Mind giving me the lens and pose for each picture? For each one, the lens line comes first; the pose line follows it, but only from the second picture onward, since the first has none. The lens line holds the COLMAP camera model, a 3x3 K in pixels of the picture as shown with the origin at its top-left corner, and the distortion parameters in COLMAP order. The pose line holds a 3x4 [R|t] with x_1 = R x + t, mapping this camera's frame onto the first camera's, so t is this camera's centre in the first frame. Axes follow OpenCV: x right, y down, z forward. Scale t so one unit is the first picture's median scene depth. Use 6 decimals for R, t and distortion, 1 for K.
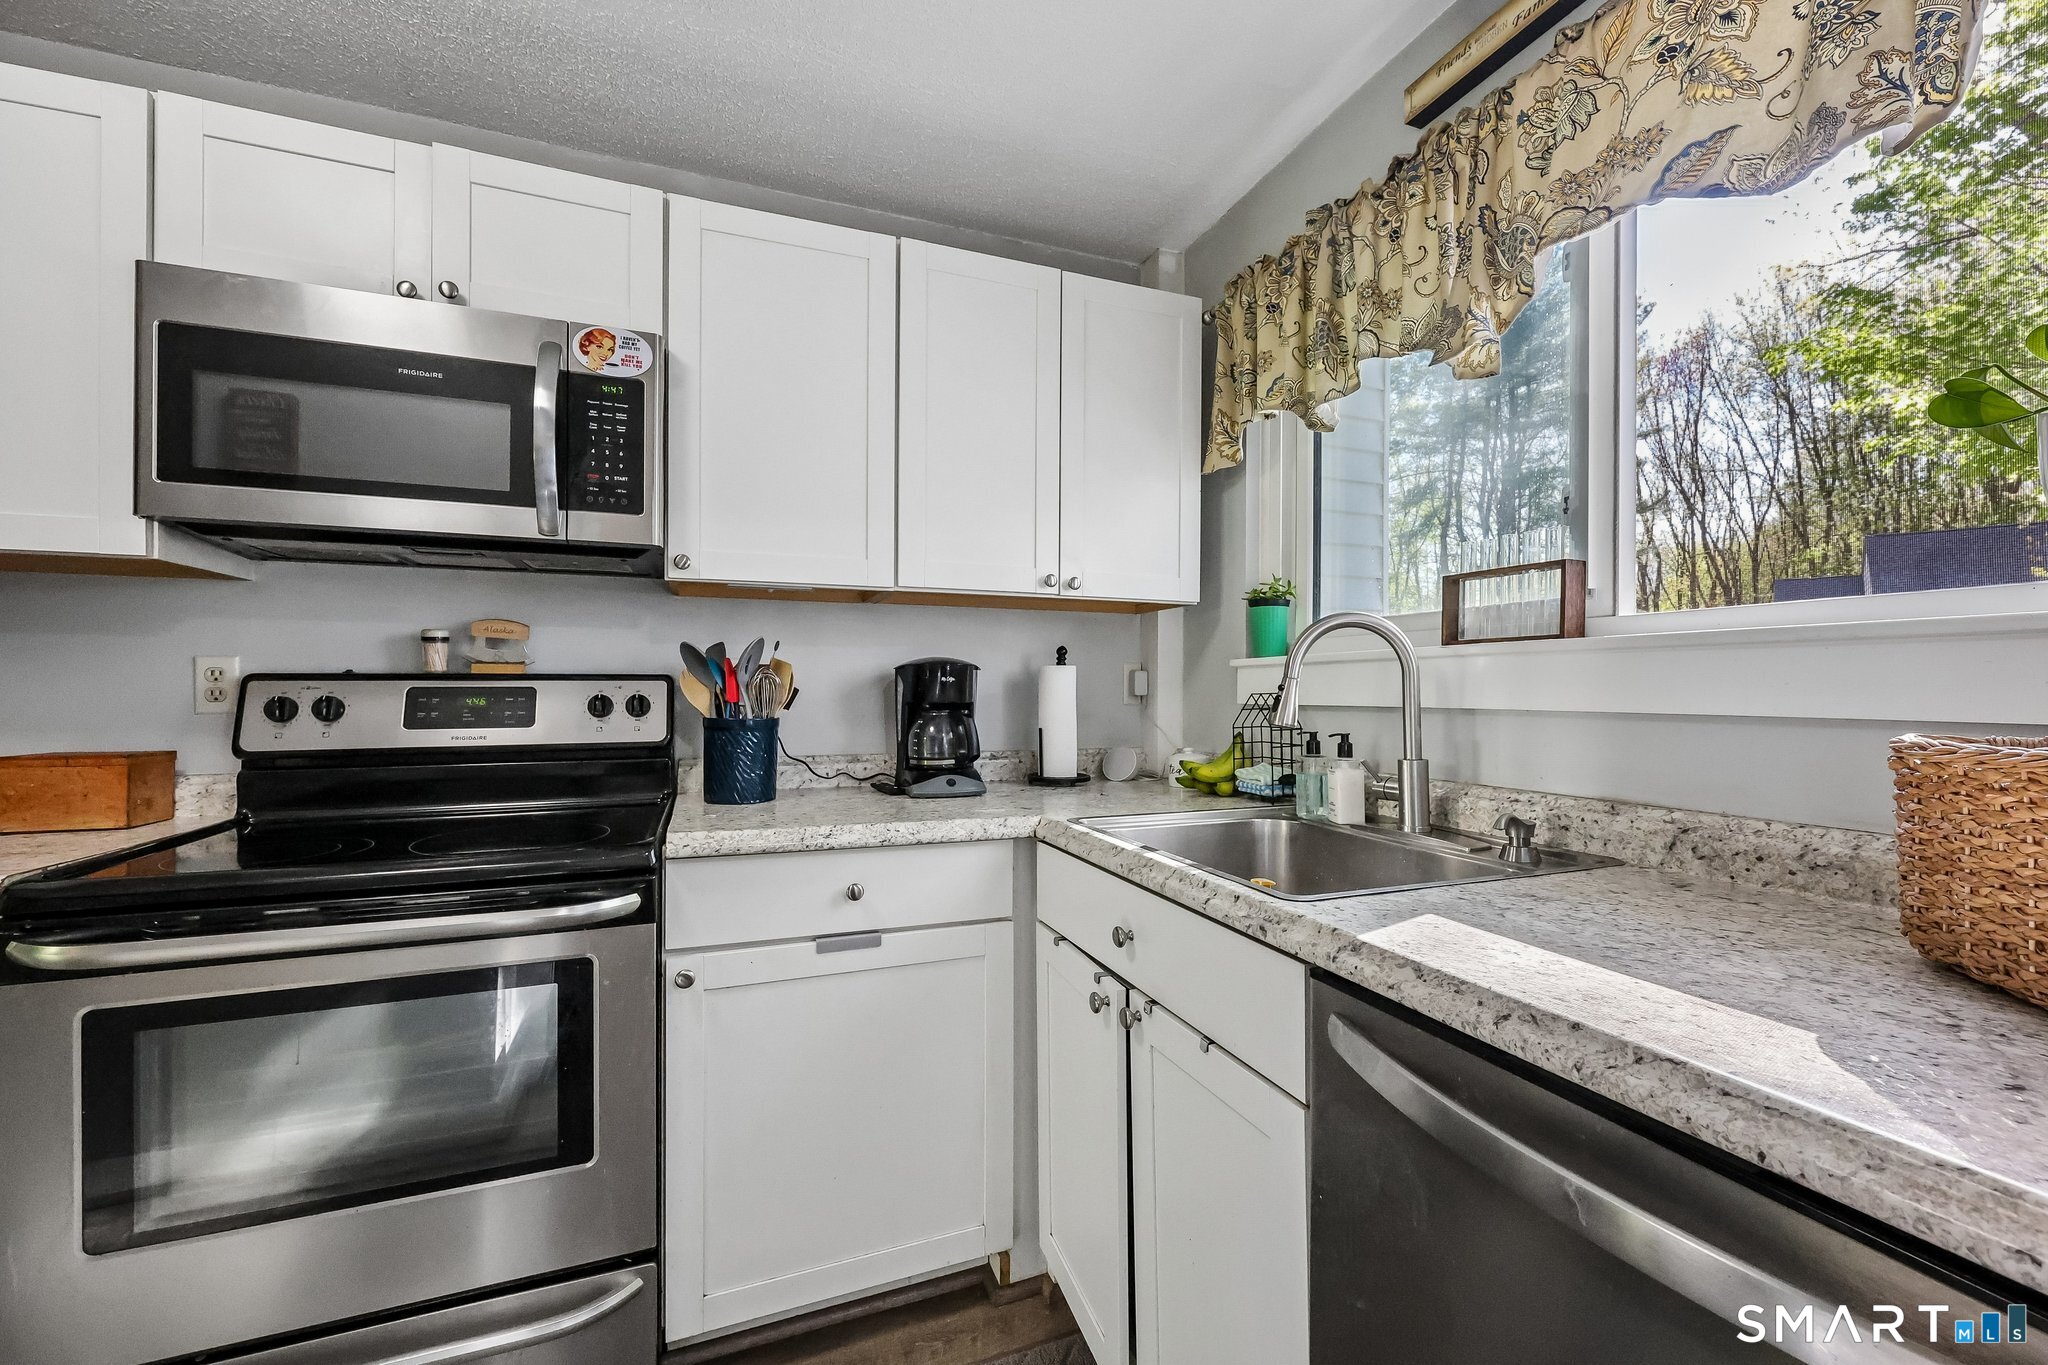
lens RADIAL K [[826.0, 0, 1031.9], [0, 826.0, 687.5], [0, 0, 1]] dist [-0.002916, 0.001155]
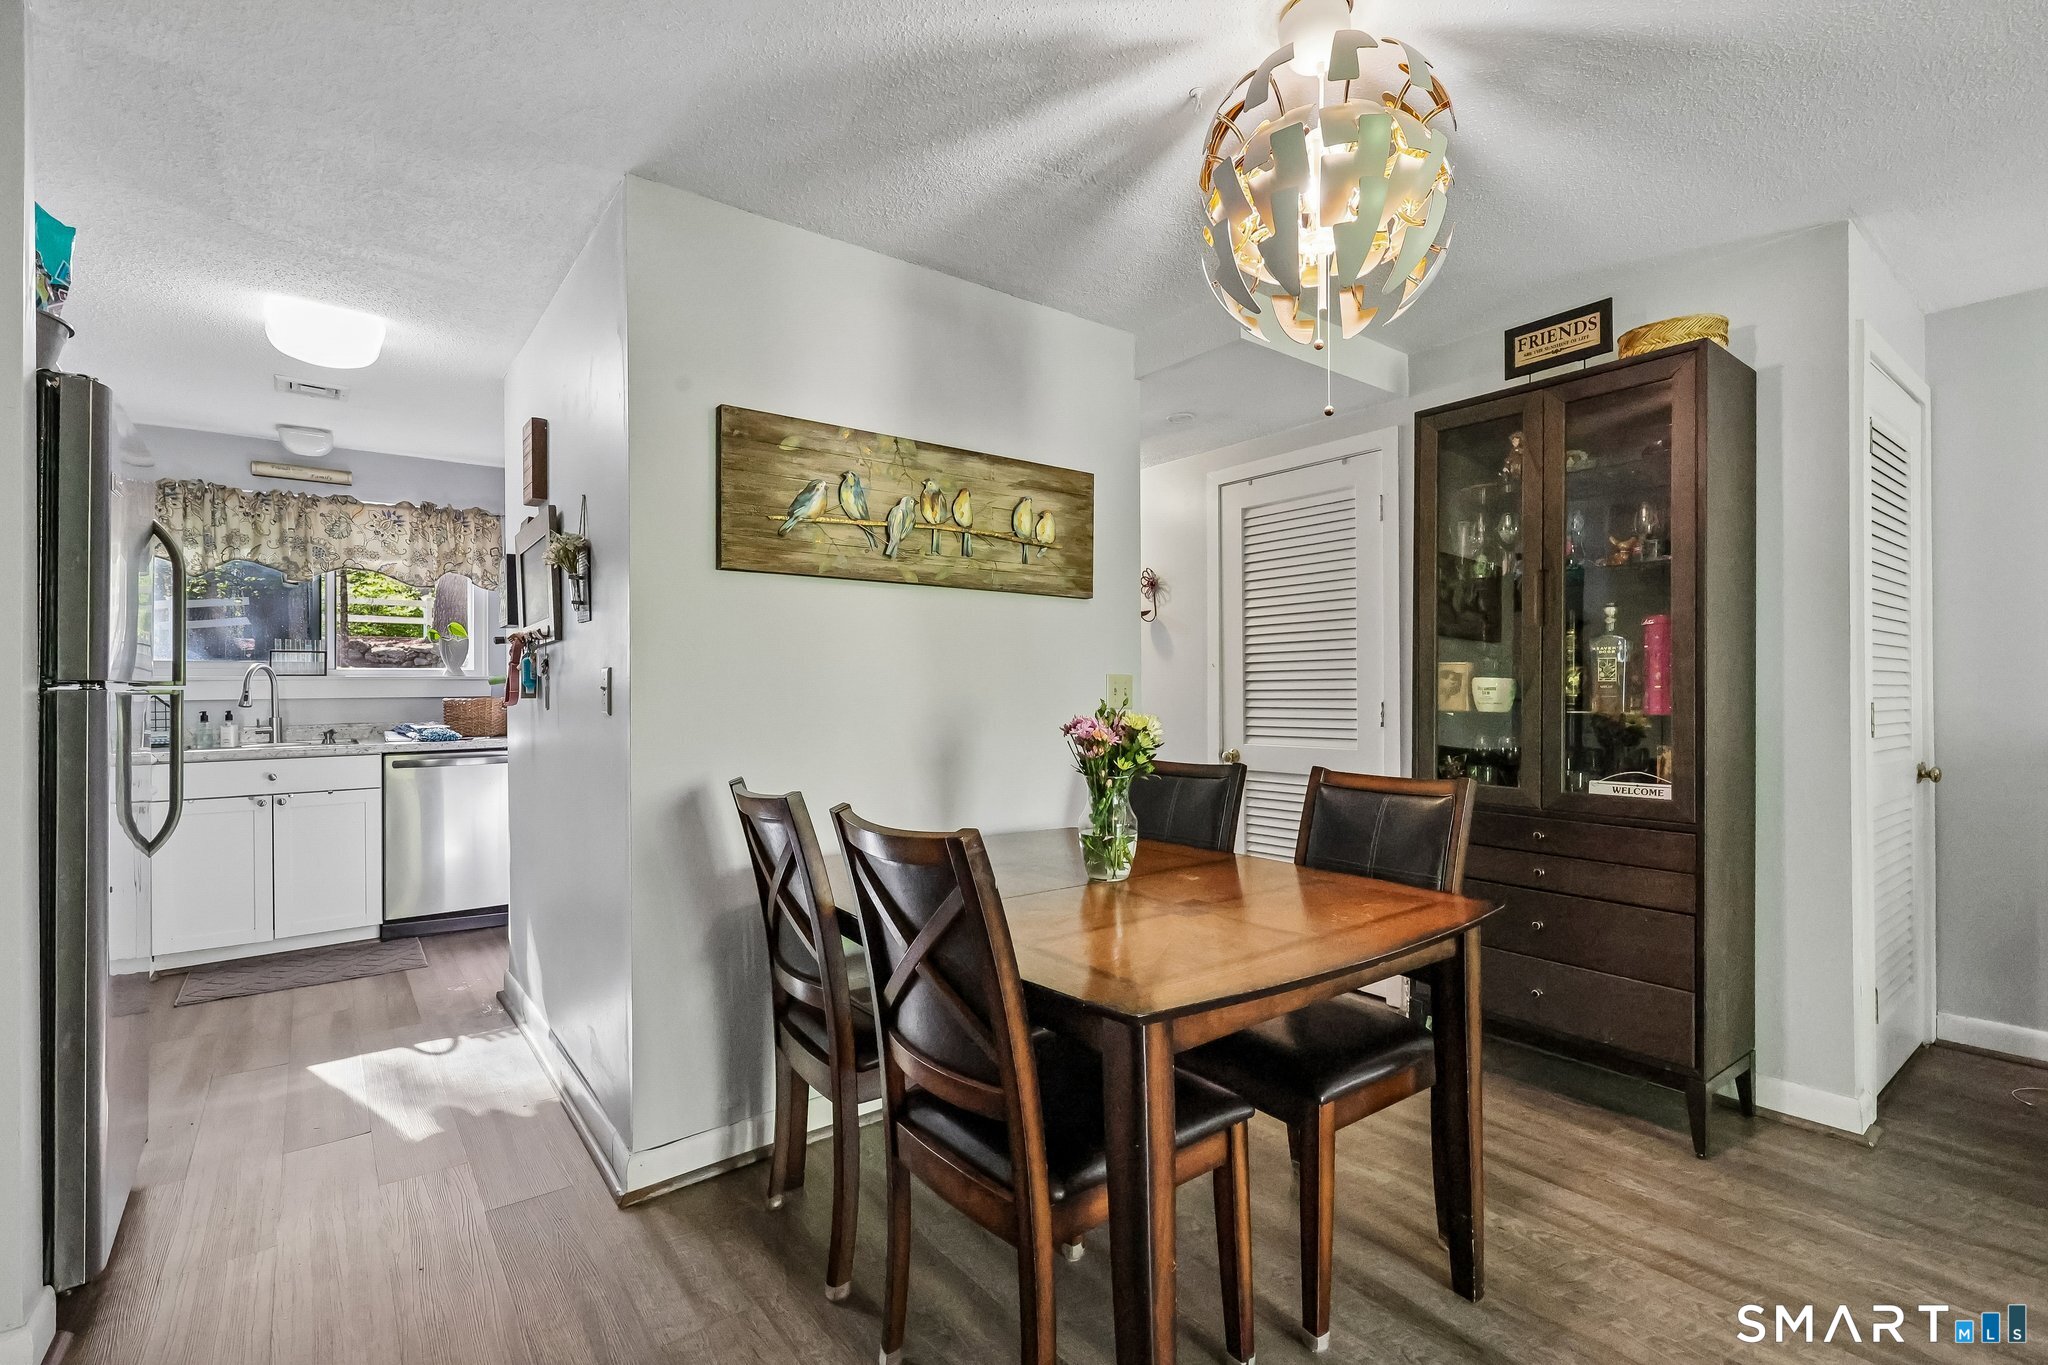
lens RADIAL K [[920.3, 0, 1030.0], [0, 920.3, 683.7], [0, 0, 1]] dist [-0.002838, 0.000960]
pose [[-0.289085, 0.006542, 0.957281, -2.903102], [0.007463, 0.999962, -0.004580, 0.005950], [-0.957274, 0.005820, -0.289123, -0.481295]]
